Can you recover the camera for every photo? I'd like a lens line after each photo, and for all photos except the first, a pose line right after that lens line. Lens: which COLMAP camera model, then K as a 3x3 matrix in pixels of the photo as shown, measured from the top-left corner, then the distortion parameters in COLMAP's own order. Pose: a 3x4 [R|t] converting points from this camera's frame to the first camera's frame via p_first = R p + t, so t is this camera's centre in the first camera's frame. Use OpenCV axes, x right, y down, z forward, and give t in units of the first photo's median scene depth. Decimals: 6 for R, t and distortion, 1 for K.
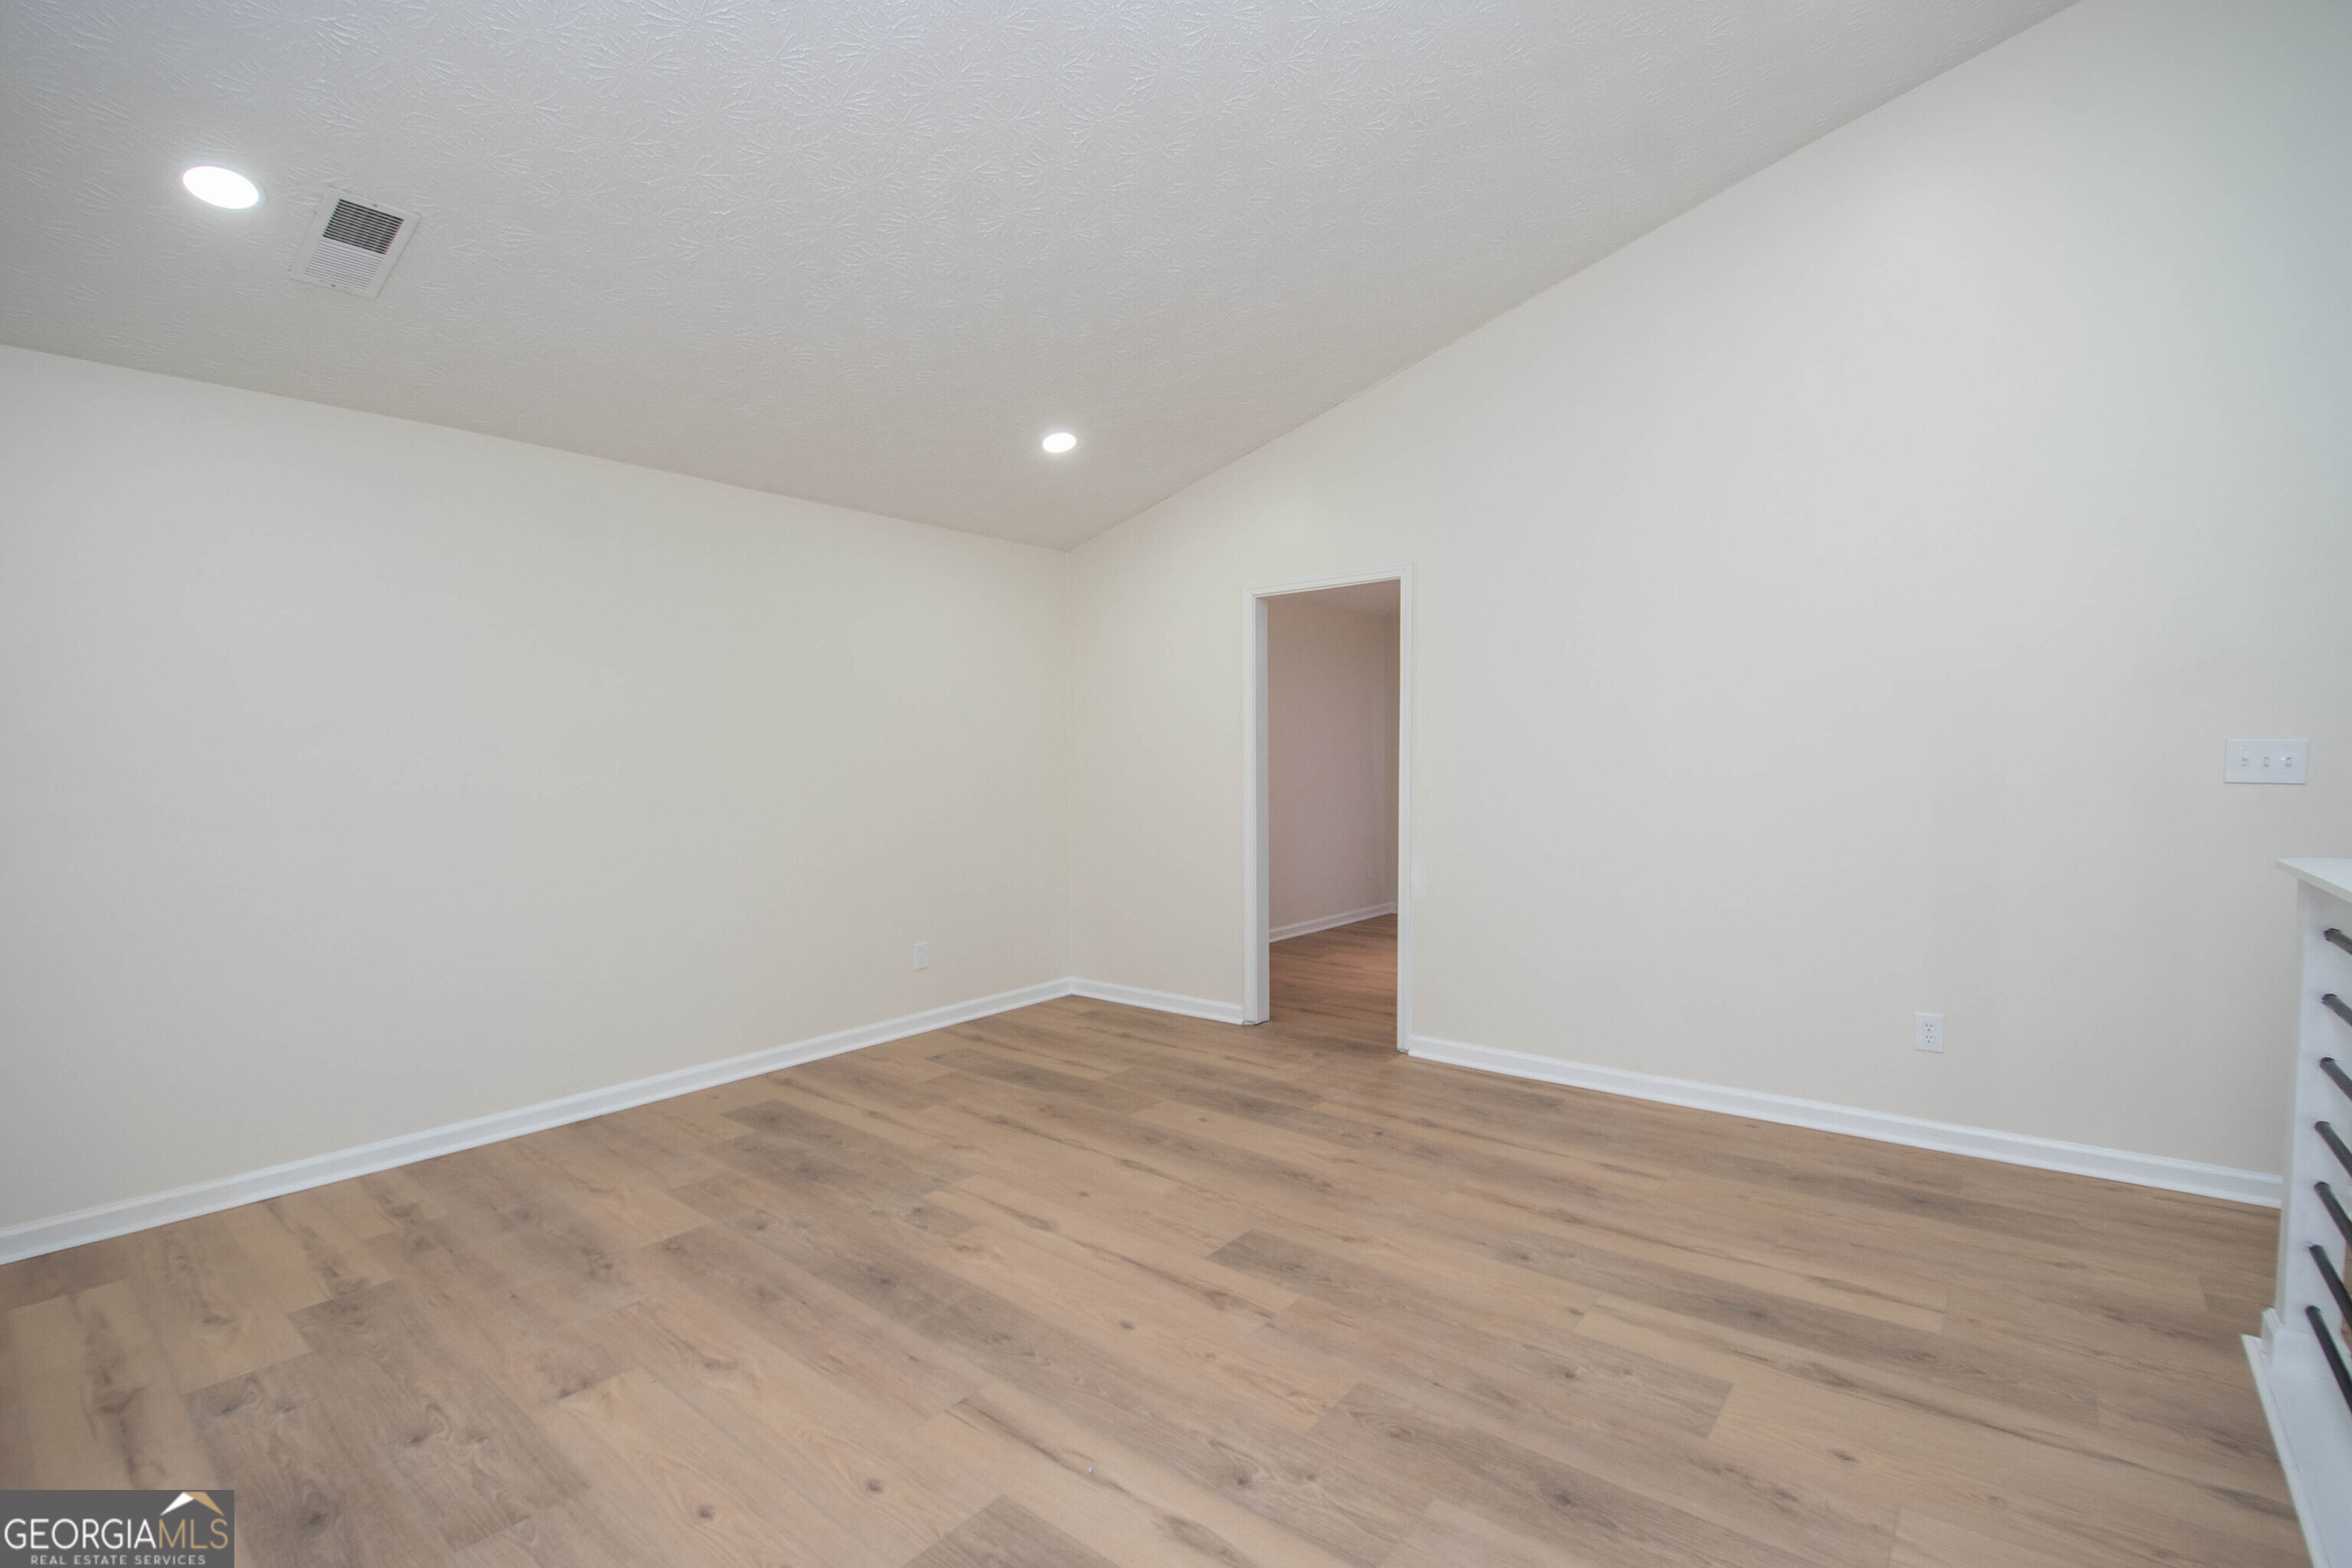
lens RADIAL K [[1031.3, 0, 1180.6], [0, 1031.3, 806.4], [0, 0, 1]] dist [0.018509, -0.026989]
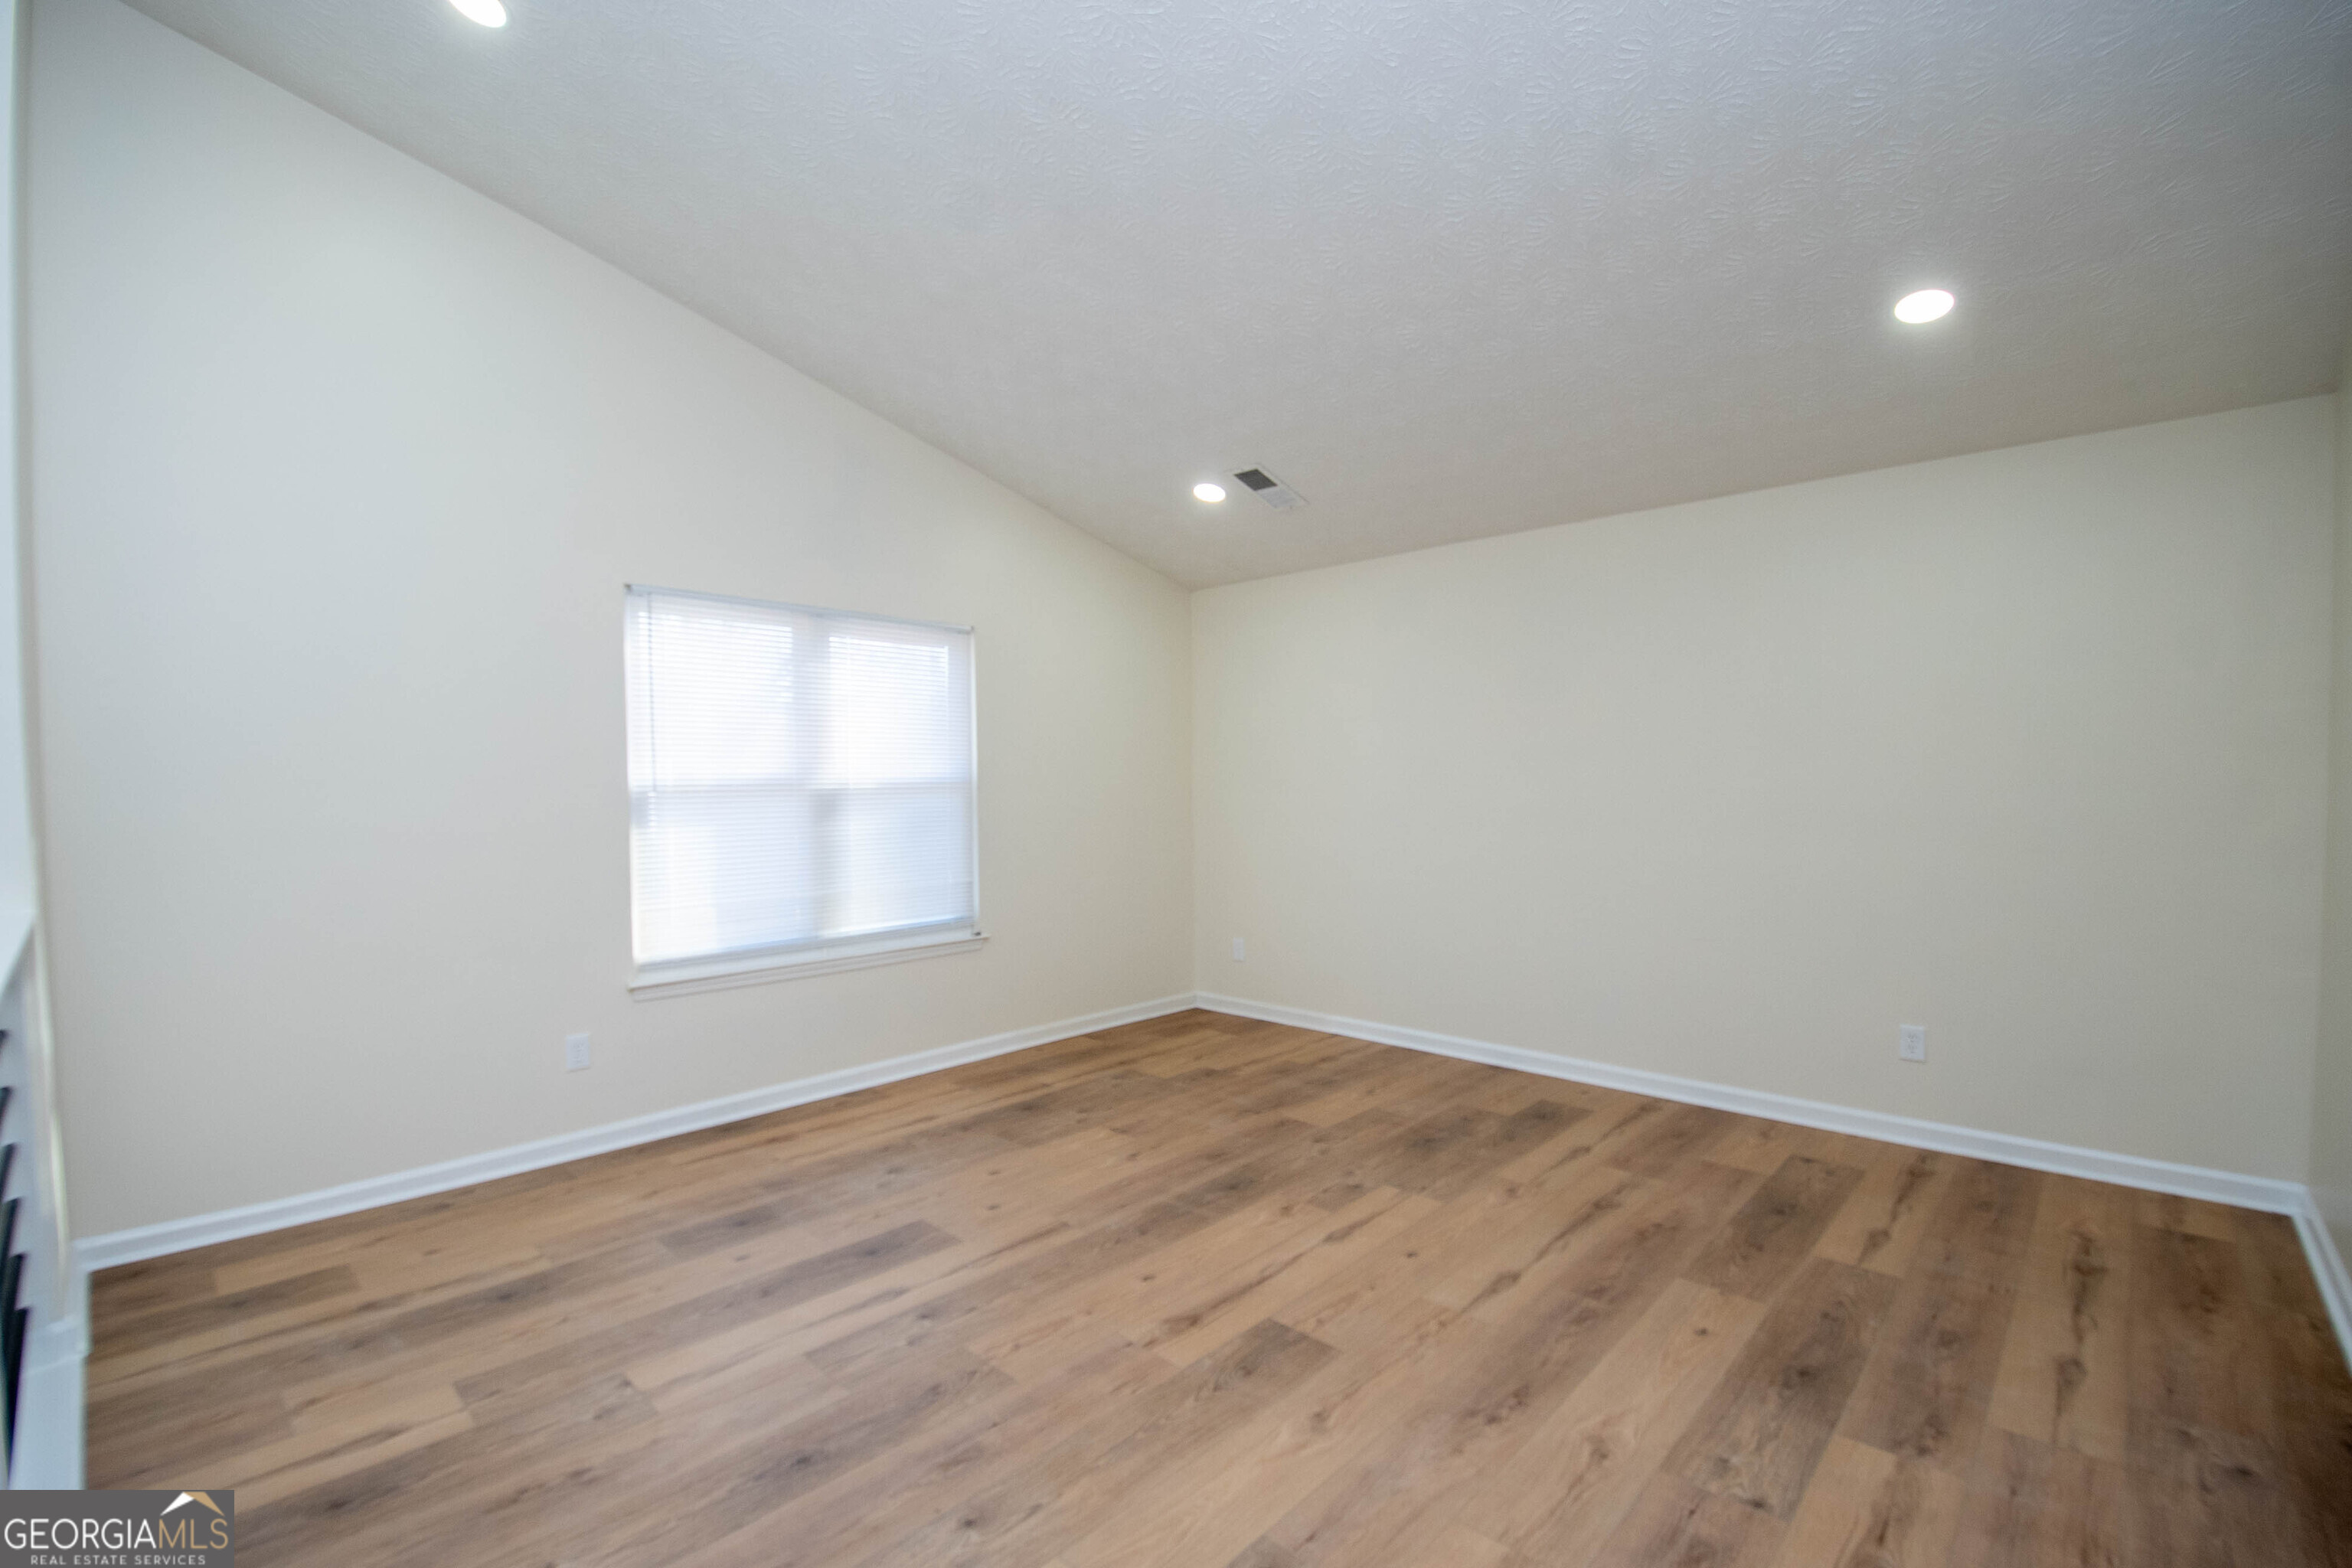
lens RADIAL K [[1031.3, 0, 1180.6], [0, 1031.3, 806.4], [0, 0, 1]] dist [0.018509, -0.026989]
pose [[-0.060849, 0.038715, -0.997396, 0.824794], [-0.038921, 0.998396, 0.041128, -0.055021], [0.997388, 0.041322, -0.059244, 0.831258]]
